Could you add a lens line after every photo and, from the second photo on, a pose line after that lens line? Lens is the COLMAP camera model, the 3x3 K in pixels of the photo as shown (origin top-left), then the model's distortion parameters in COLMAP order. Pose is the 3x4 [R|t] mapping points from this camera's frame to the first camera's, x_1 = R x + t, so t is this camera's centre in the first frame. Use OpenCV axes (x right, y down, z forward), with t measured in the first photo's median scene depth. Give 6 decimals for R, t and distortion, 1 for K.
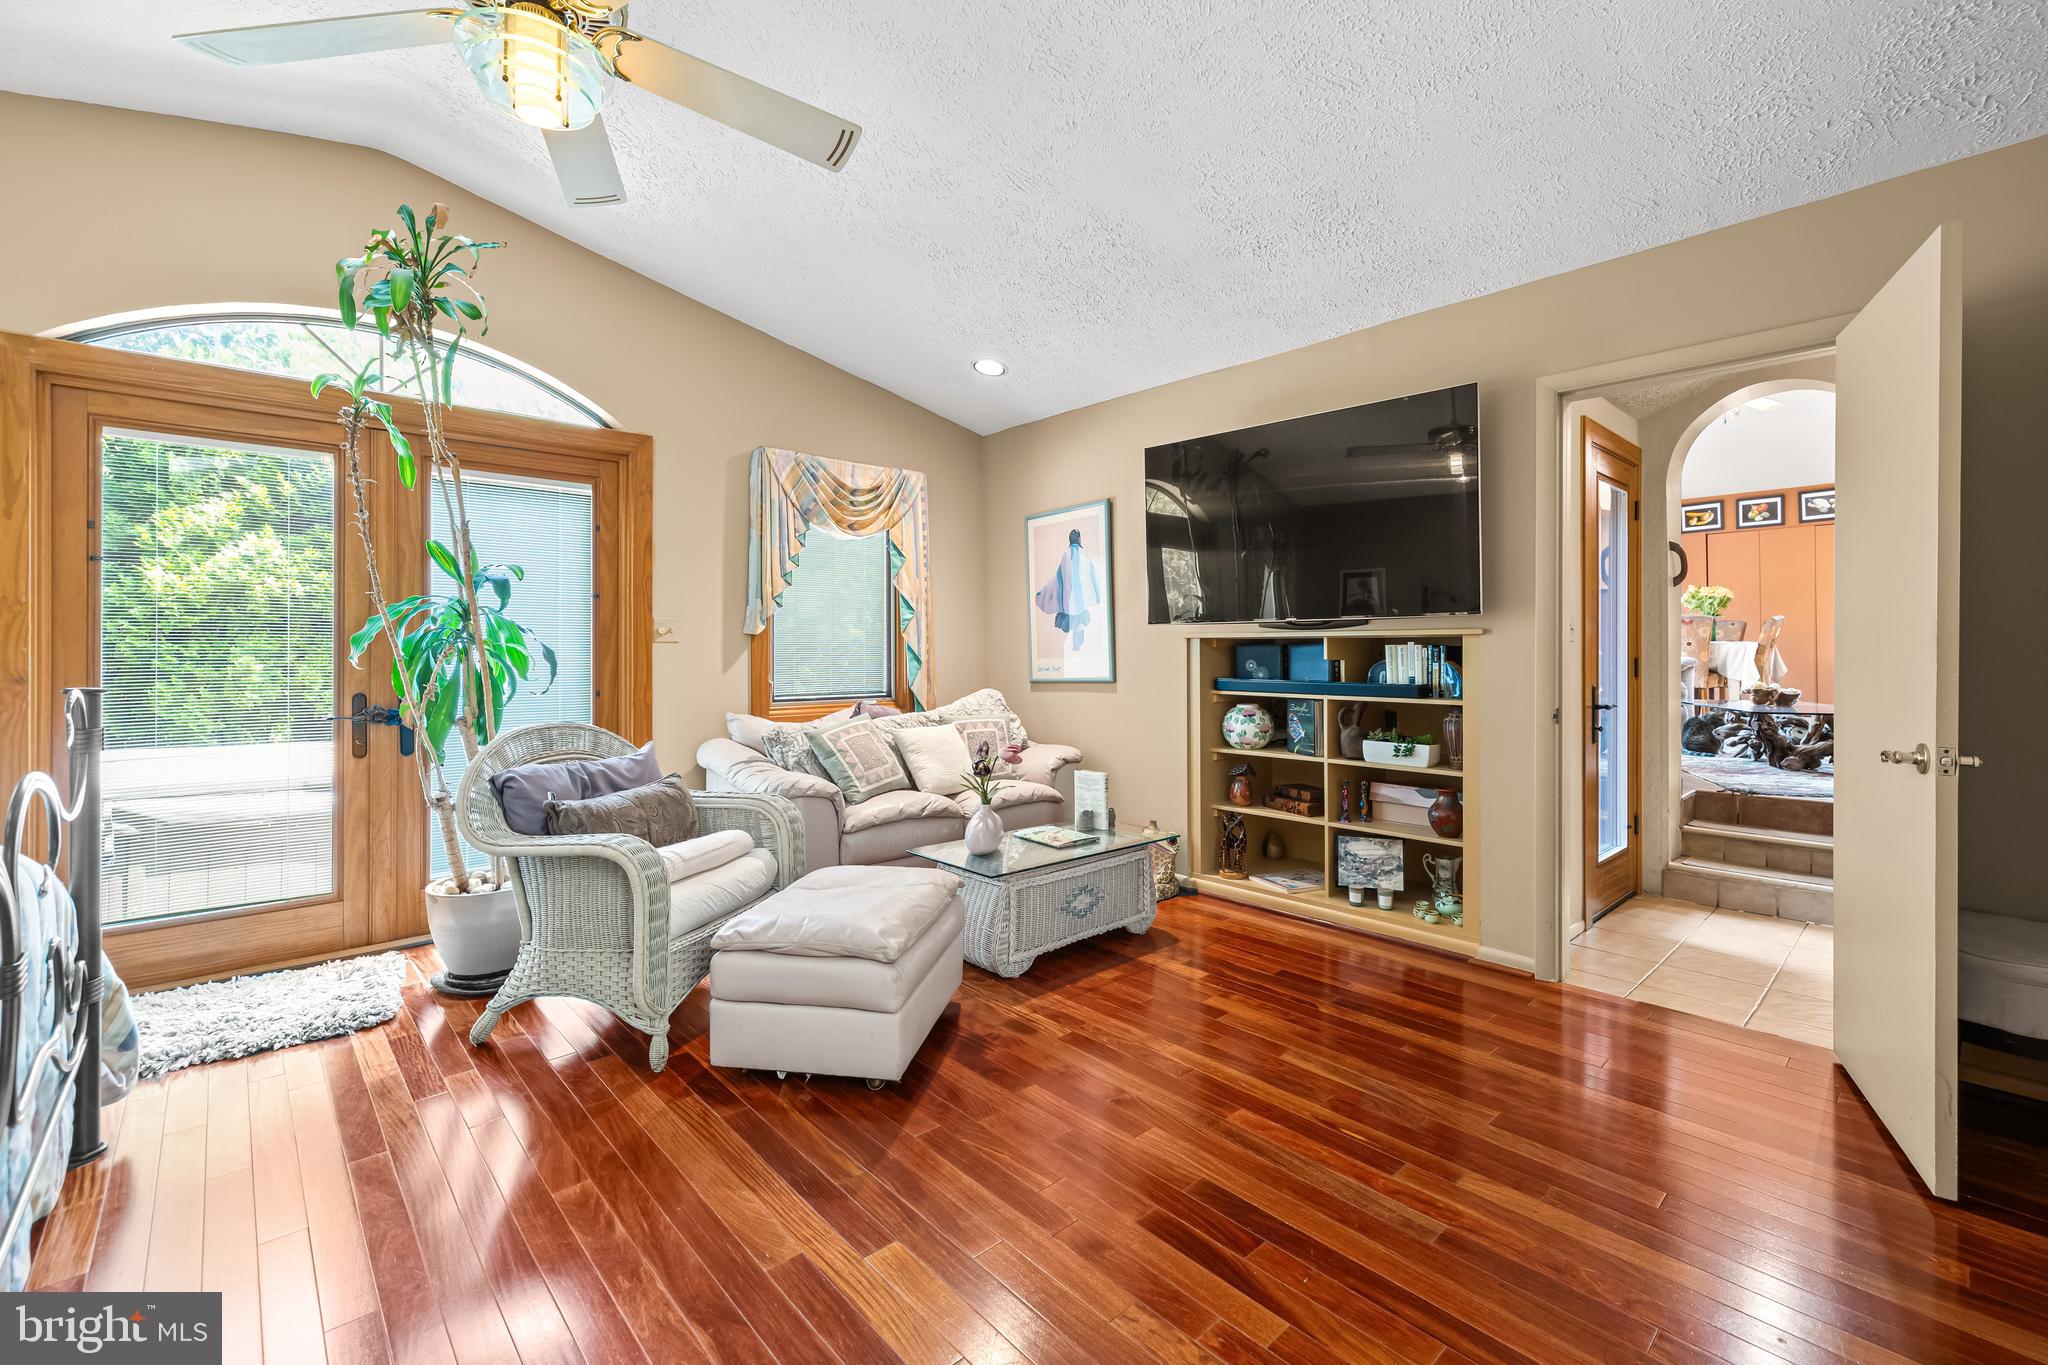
lens RADIAL K [[867.5, 0, 1030.4], [0, 867.5, 665.3], [0, 0, 1]] dist [0.002699, 0.000505]
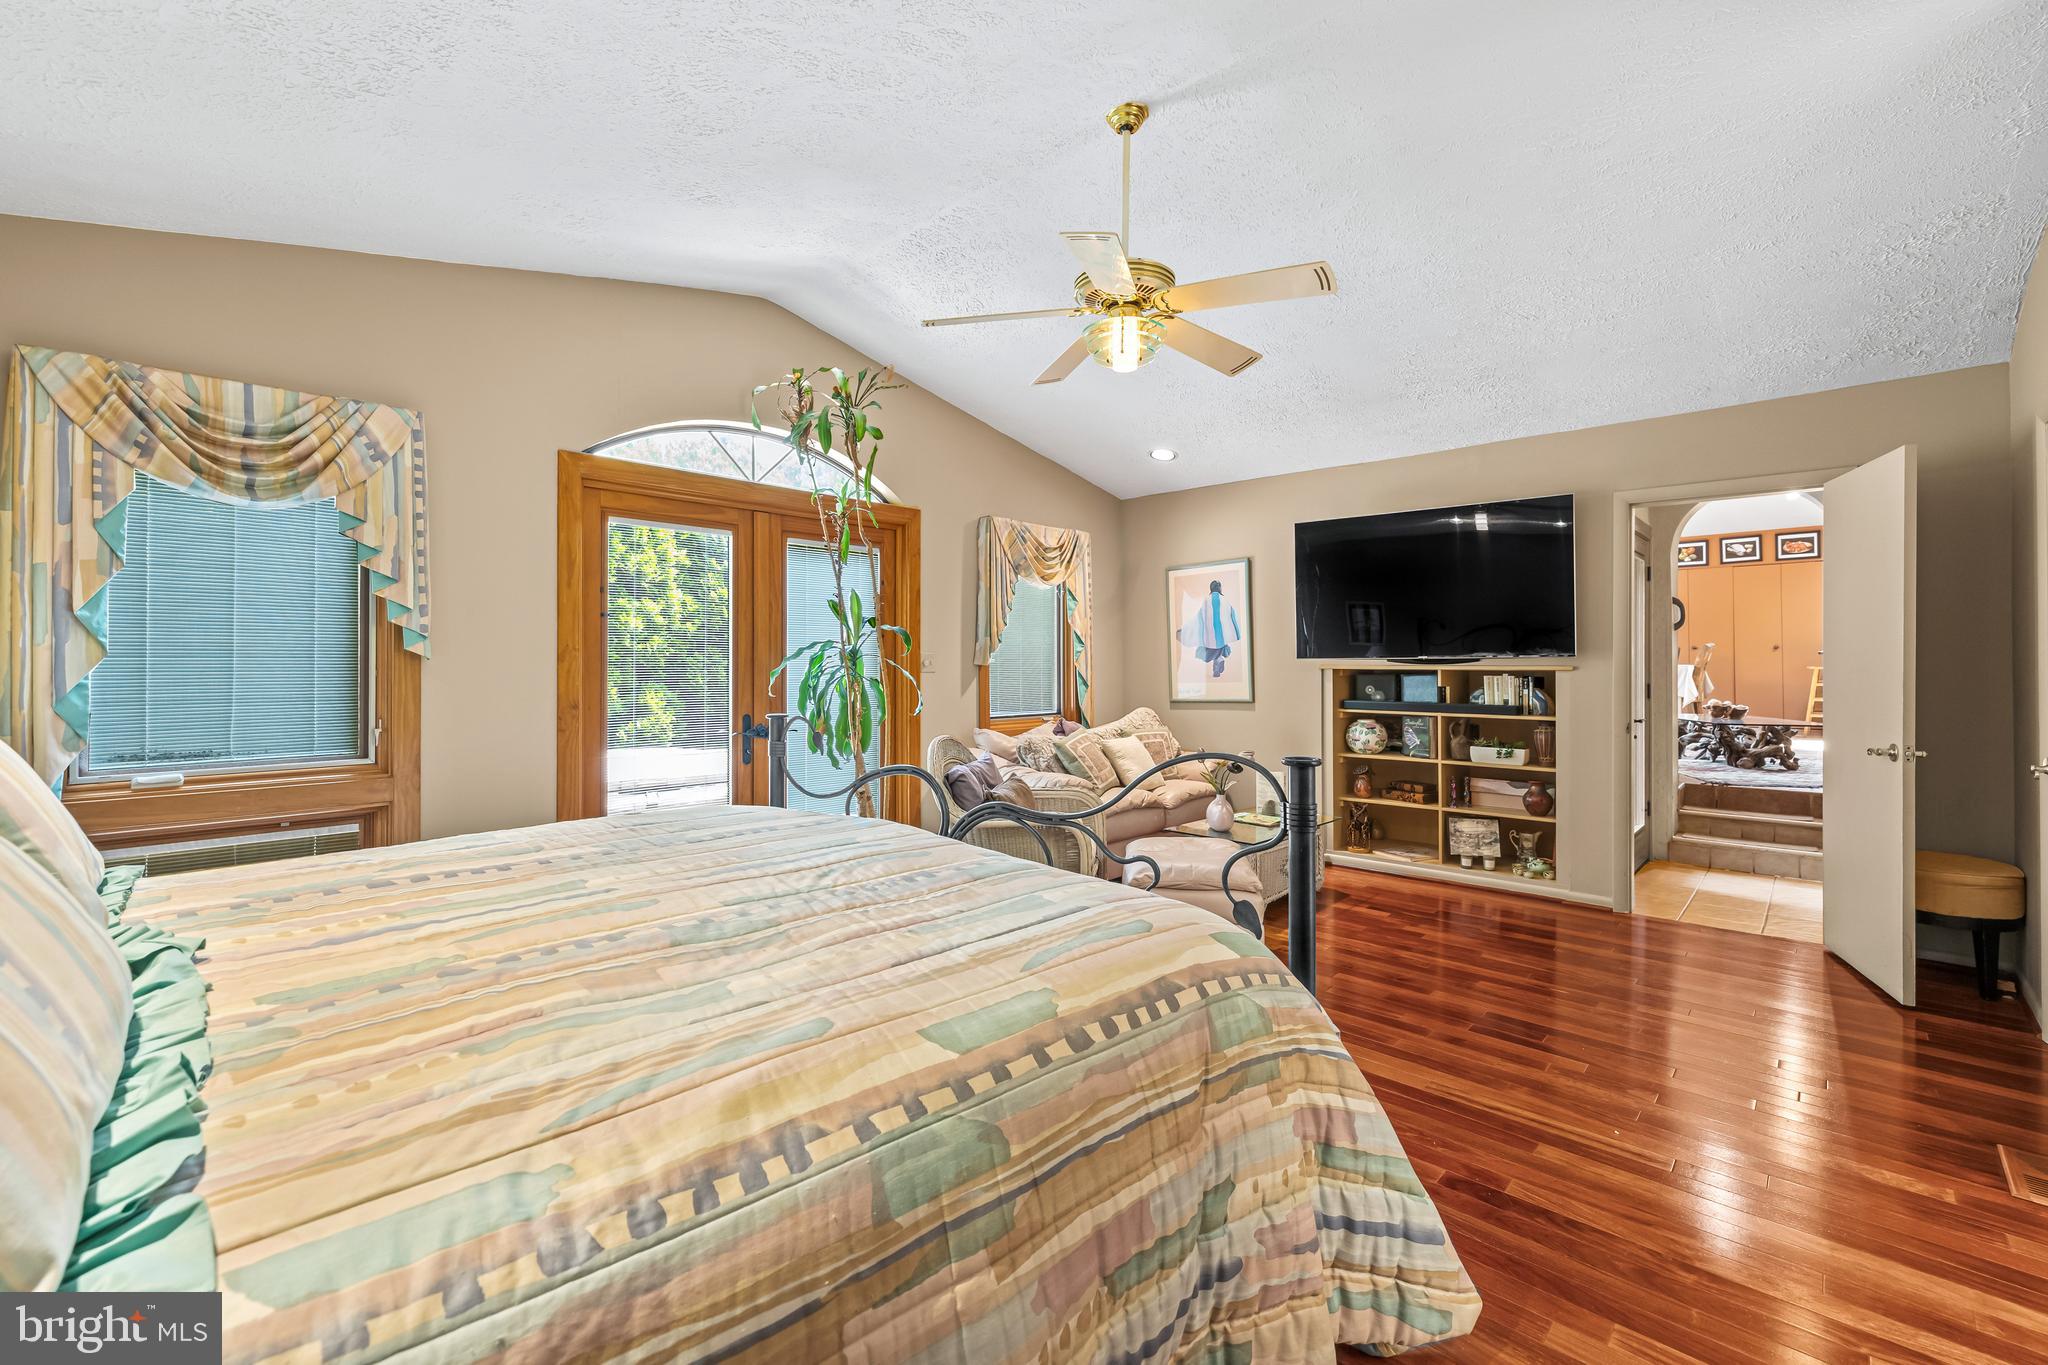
lens RADIAL K [[867.5, 0, 1017.4], [0, 867.5, 674.4], [0, 0, 1]] dist [0.002699, 0.000505]
pose [[0.997214, 0.000505, 0.074599, -0.390269], [-0.000266, 0.999995, -0.003218, -0.019480], [-0.074600, 0.003189, 0.997208, -0.274338]]
